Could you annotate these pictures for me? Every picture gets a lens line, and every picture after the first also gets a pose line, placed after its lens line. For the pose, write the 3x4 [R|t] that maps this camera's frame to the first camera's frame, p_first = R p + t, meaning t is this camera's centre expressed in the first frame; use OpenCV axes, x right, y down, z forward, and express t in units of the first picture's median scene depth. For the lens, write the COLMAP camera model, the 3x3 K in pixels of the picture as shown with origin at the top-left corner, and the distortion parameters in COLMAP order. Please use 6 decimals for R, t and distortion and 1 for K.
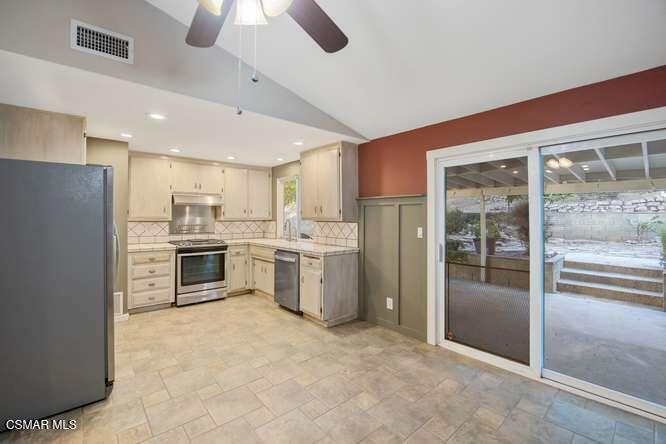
lens RADIAL K [[287.4, 0, 335.3], [0, 287.4, 212.7], [0, 0, 1]] dist [-0.017763, 0.000019]
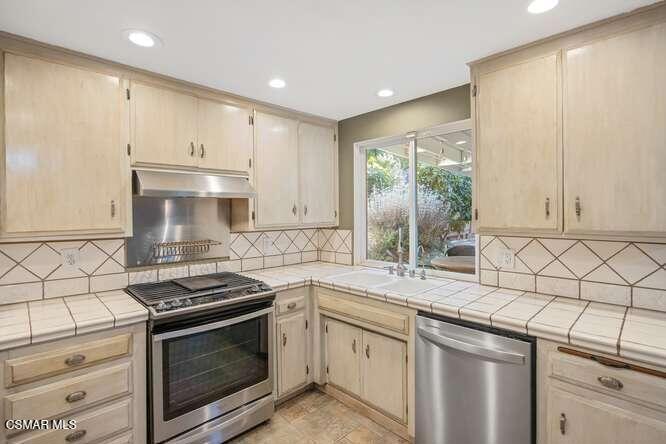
lens RADIAL K [[322.7, 0, 340.4], [0, 322.7, 213.2], [0, 0, 1]] dist [-0.014026, -0.000152]
pose [[0.997768, -0.006402, 0.066469, -0.360708], [0.005190, 0.999817, 0.018393, -0.012721], [-0.066575, -0.018006, 0.997619, 0.617314]]
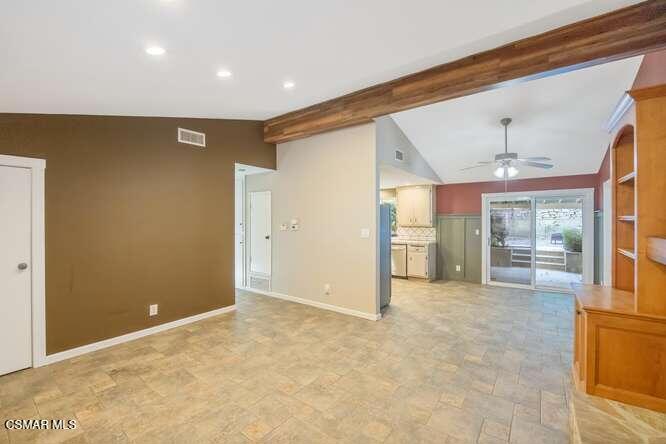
lens RADIAL K [[287.4, 0, 334.9], [0, 287.4, 218.8], [0, 0, 1]] dist [-0.017763, 0.000019]
pose [[0.975596, -0.001688, 0.219567, -0.926368], [-0.000439, 0.999953, 0.009639, -0.037047], [-0.219573, -0.009500, 0.975550, -0.637272]]
